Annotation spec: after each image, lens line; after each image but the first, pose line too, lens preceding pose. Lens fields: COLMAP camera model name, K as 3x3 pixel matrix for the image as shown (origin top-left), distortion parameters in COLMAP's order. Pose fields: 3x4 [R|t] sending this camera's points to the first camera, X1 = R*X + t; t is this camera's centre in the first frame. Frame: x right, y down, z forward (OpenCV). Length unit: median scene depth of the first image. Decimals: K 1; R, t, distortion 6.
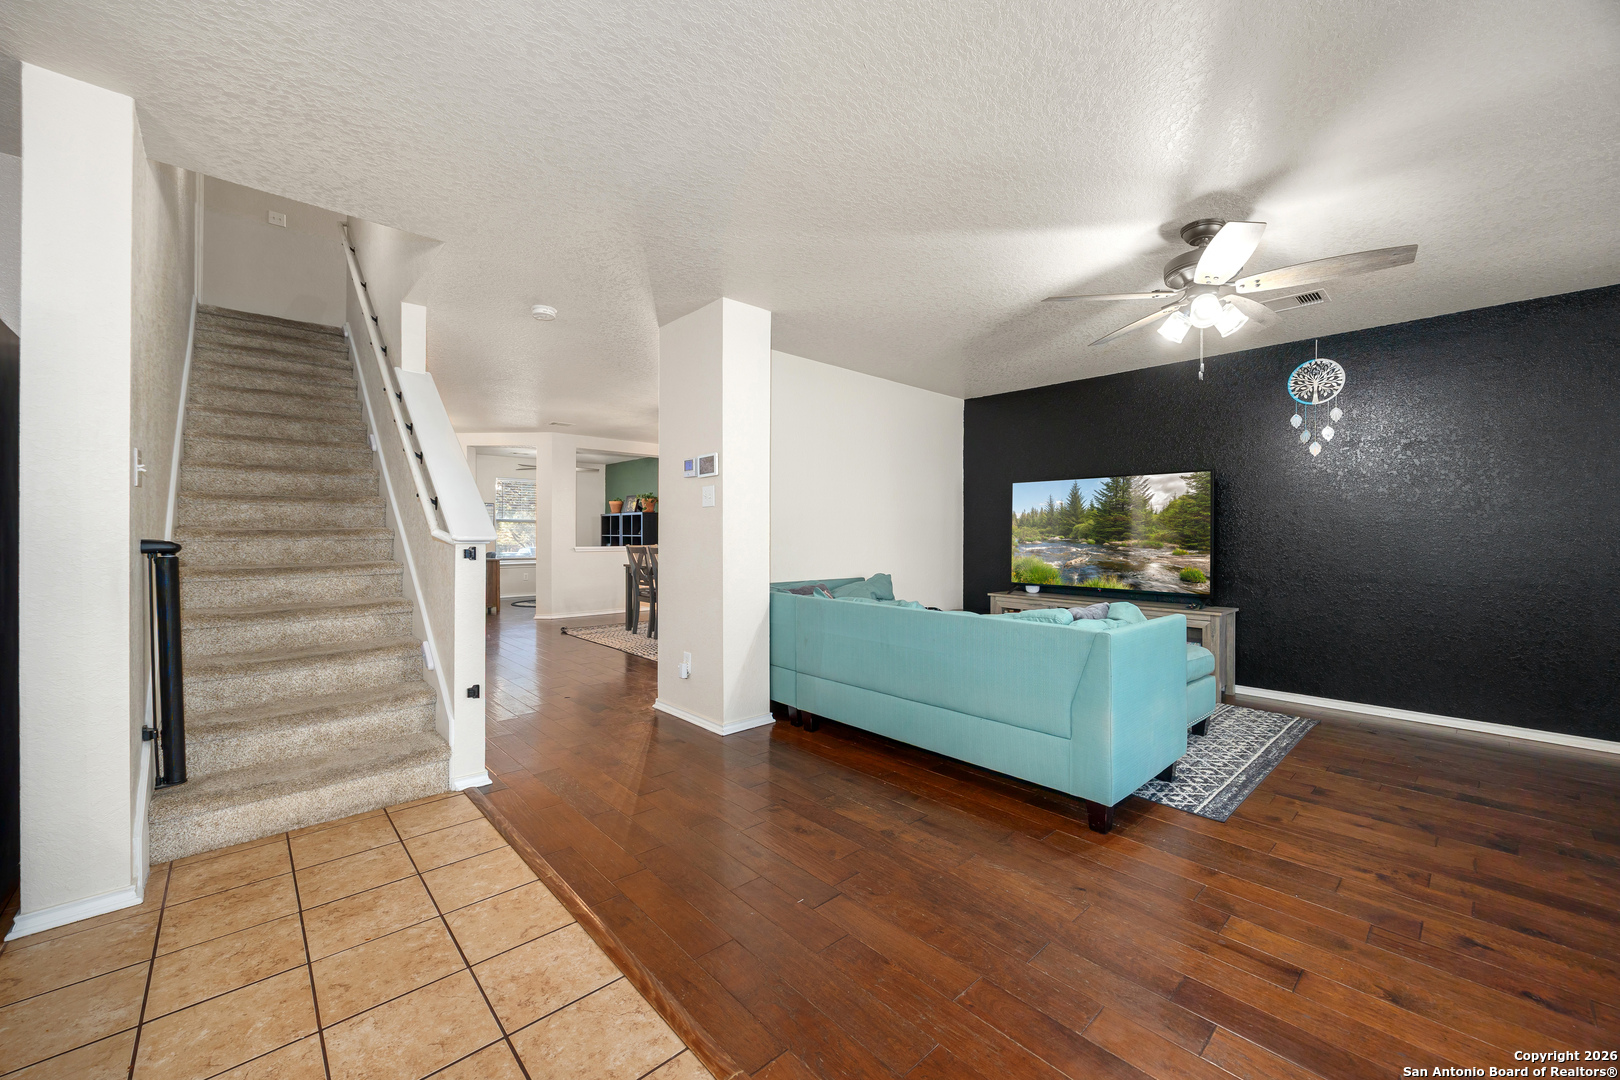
lens RADIAL K [[625.6, 0, 813.1], [0, 625.6, 535.7], [0, 0, 1]] dist [0.001015, 0.000048]
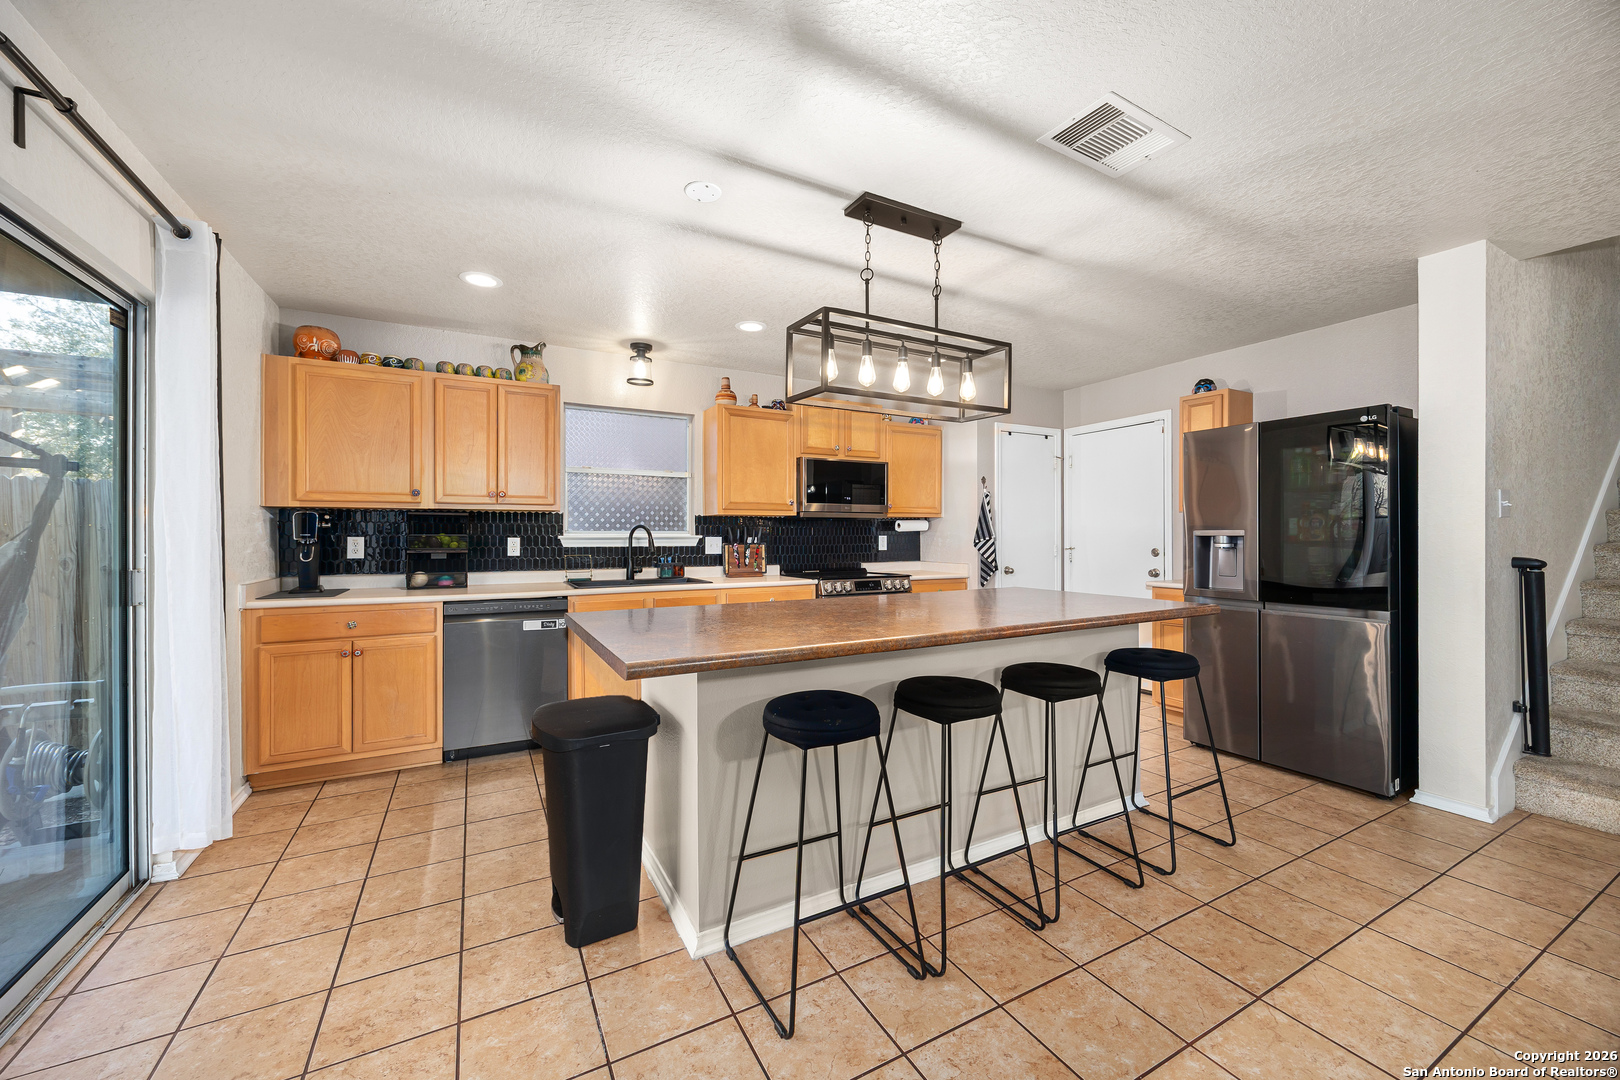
lens RADIAL K [[628.1, 0, 813.4], [0, 628.1, 533.1], [0, 0, 1]] dist [-0.002354, -0.000114]
pose [[-0.245132, 0.000185, -0.969490, 0.257414], [-0.002467, 0.999997, 0.000814, -0.018008], [0.969486, 0.002591, -0.245131, -0.041175]]
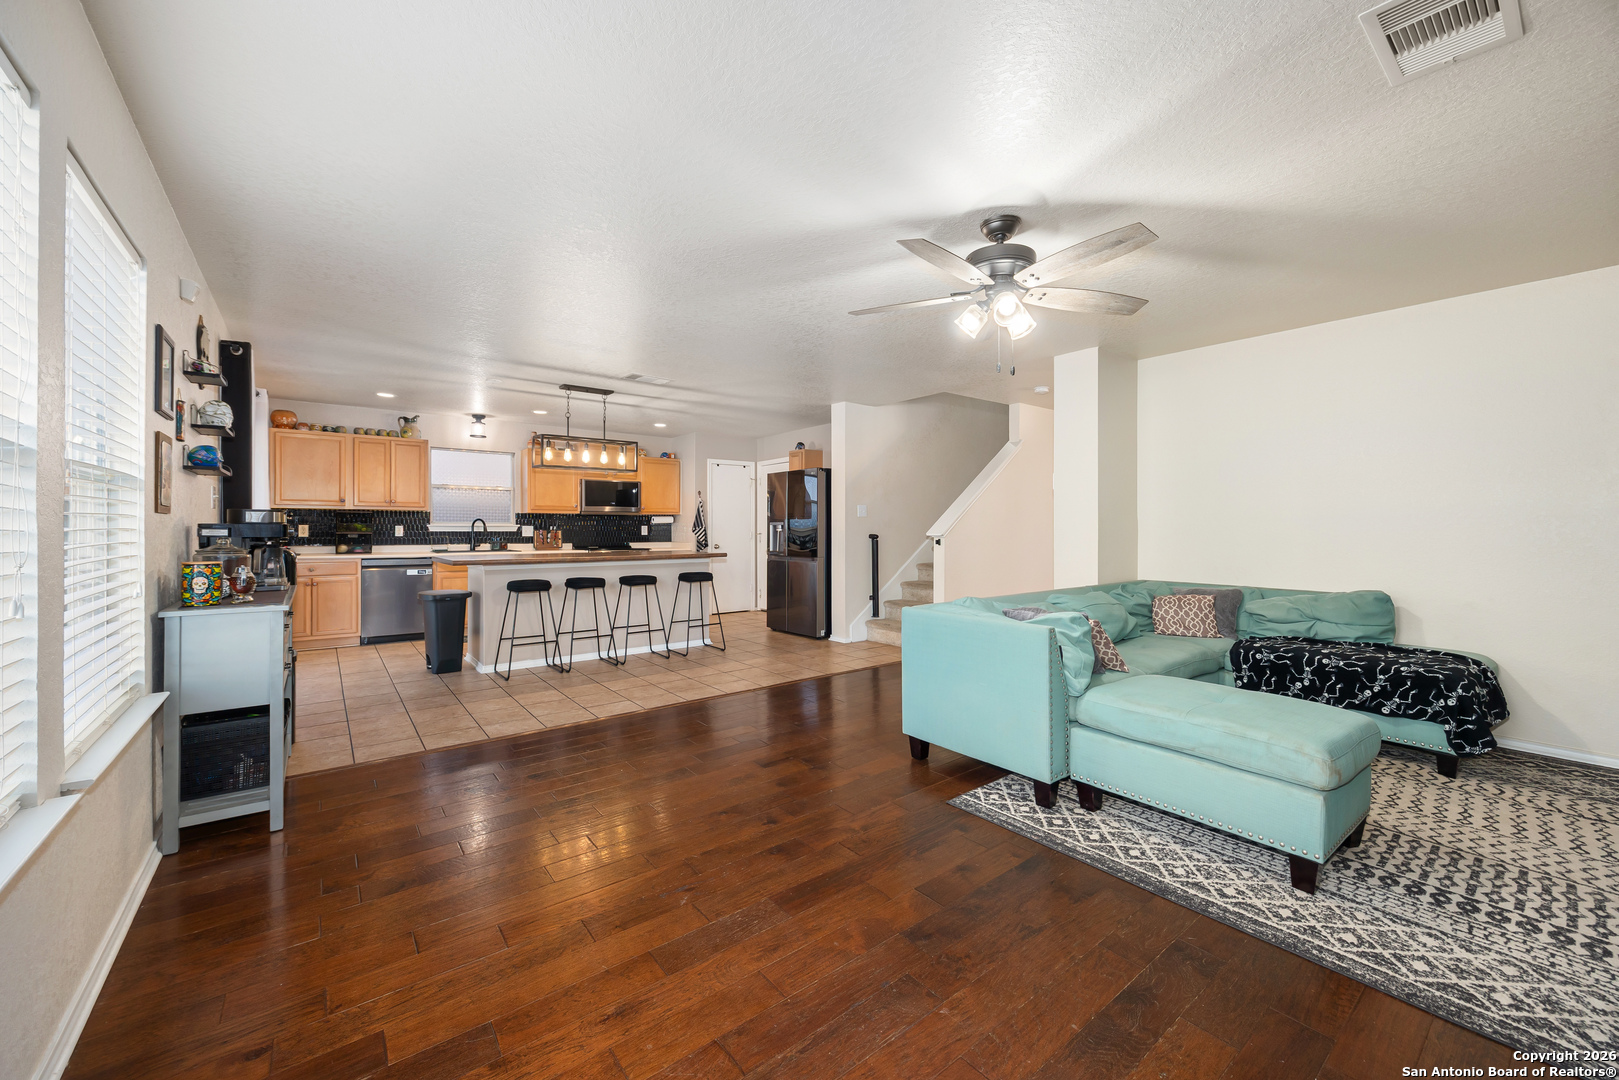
lens RADIAL K [[640.3, 0, 813.8], [0, 640.3, 532.0], [0, 0, 1]] dist [-0.001083, 0.000217]
pose [[-0.085403, 0.004694, -0.996335, 0.976178], [-0.004363, 0.999978, 0.005085, -0.006652], [0.996337, 0.004781, -0.085380, 0.476655]]
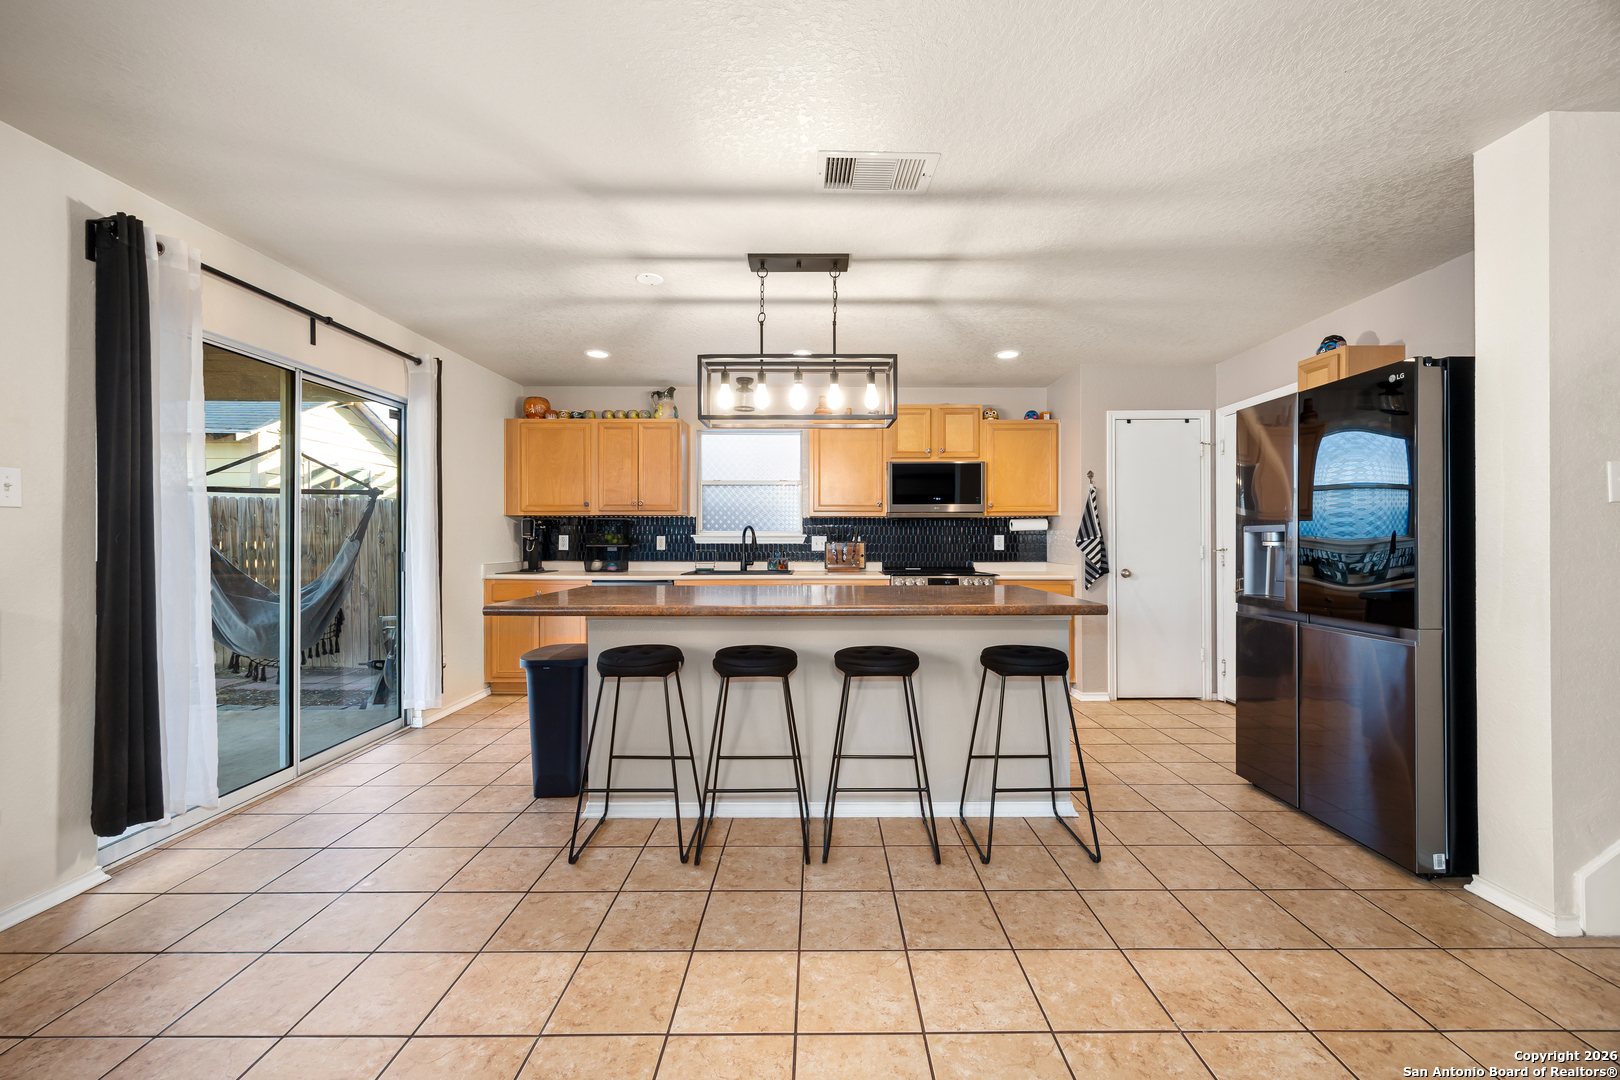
lens RADIAL K [[640.6, 0, 814.3], [0, 640.6, 532.0], [0, 0, 1]] dist [-0.001083, 0.000217]
pose [[-0.683404, -0.006201, -0.730014, 0.178435], [-0.002079, 0.999976, -0.006547, -0.010266], [0.730038, -0.002957, -0.683400, 0.358843]]
